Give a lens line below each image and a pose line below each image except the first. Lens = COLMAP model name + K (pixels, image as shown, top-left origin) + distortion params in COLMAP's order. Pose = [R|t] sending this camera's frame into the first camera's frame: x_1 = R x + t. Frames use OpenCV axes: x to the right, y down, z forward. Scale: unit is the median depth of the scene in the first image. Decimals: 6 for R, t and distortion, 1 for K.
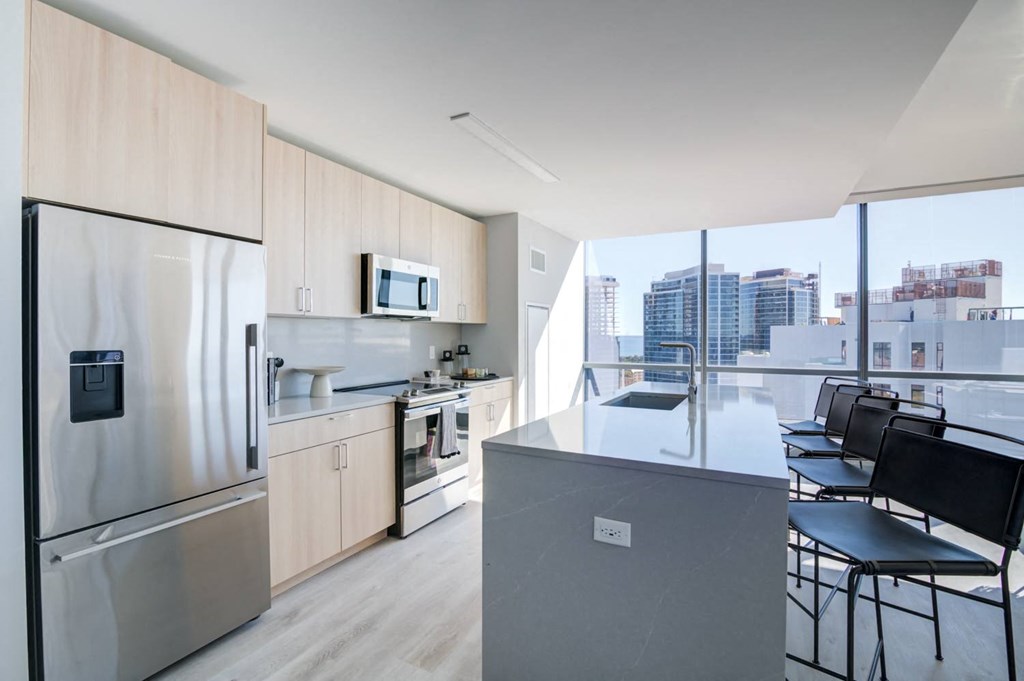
lens RADIAL K [[475.3, 0, 494.1], [0, 475.3, 338.7], [0, 0, 1]] dist [-0.014098, 0.000585]
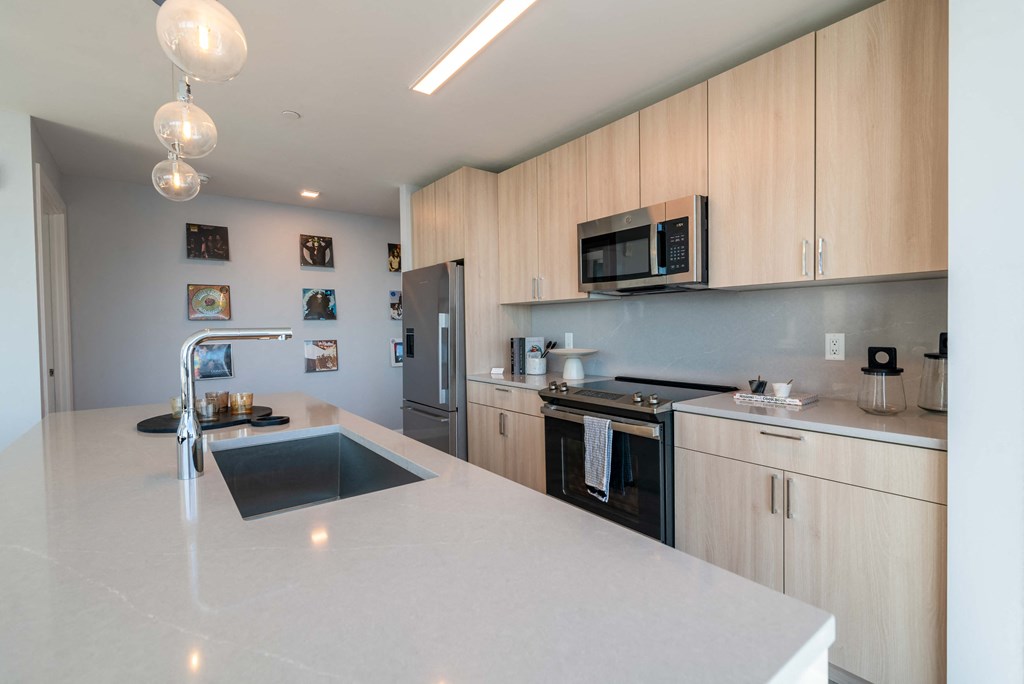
lens RADIAL K [[460.7, 0, 510.4], [0, 460.7, 338.4], [0, 0, 1]] dist [-0.012714, 0.000375]
pose [[-0.402188, 0.024738, -0.915223, 0.347615], [0.002771, 0.999663, 0.025803, 0.005456], [0.915553, 0.007842, -0.402121, 0.763891]]
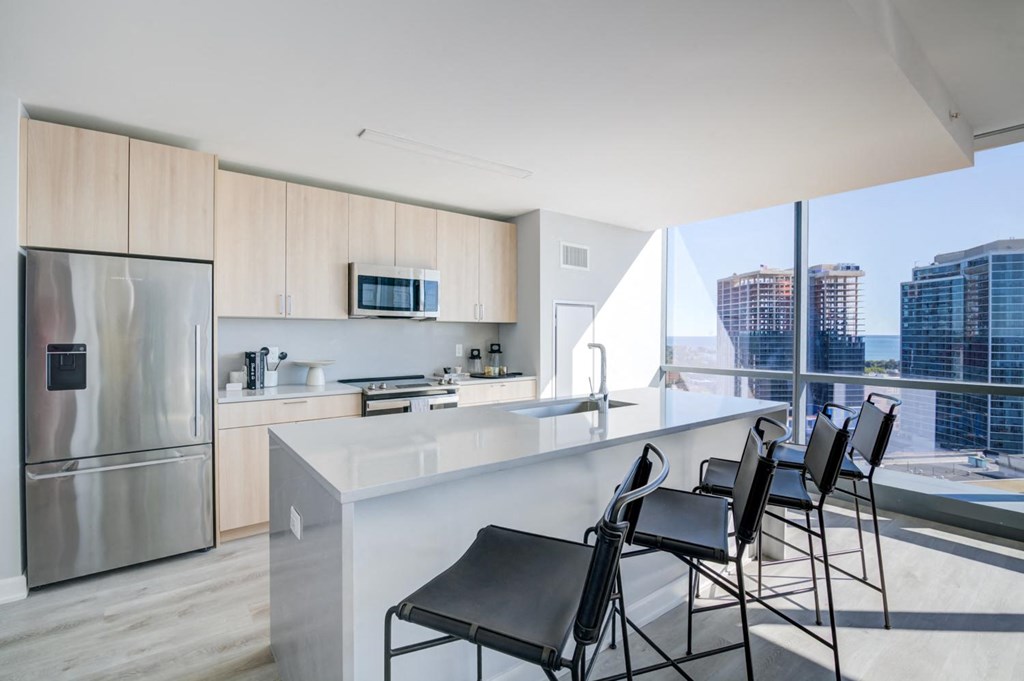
lens RADIAL K [[470.0, 0, 493.8], [0, 470.0, 339.1], [0, 0, 1]] dist [-0.015826, 0.000274]
pose [[0.914440, 0.004391, -0.404697, 0.315120], [-0.003542, 0.999990, 0.002846, 0.000456], [0.404705, -0.001169, 0.914446, 0.064467]]
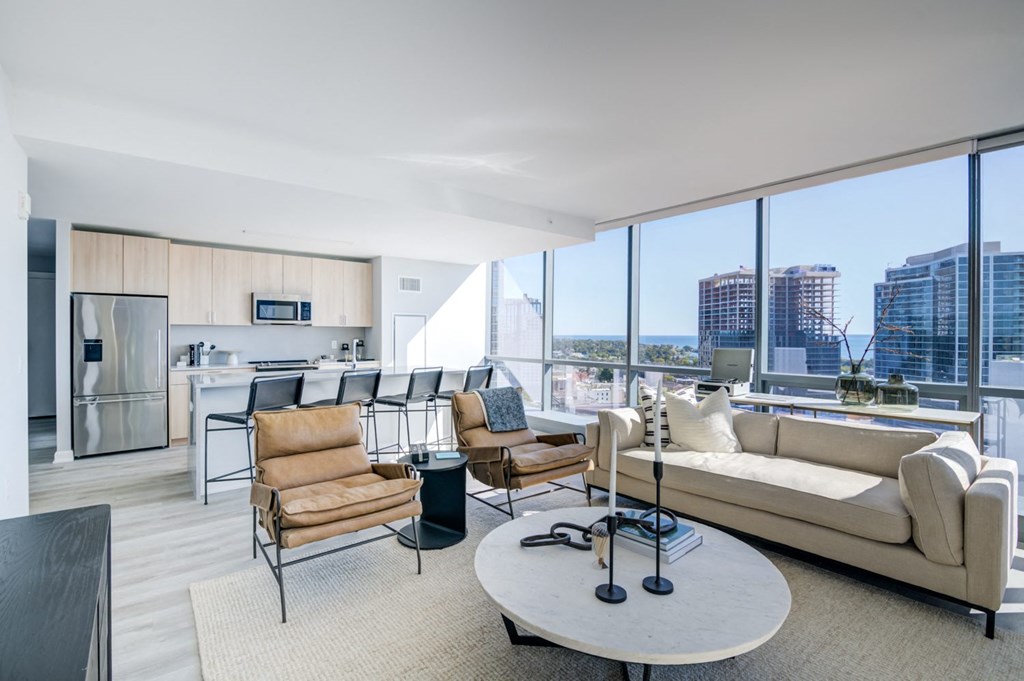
lens RADIAL K [[470.0, 0, 493.8], [0, 470.0, 339.1], [0, 0, 1]] dist [-0.015826, 0.000274]
pose [[0.925753, 0.005257, -0.378091, 0.864700], [-0.003864, 0.999983, 0.004443, 0.000246], [0.378108, -0.002652, 0.925758, -0.258906]]
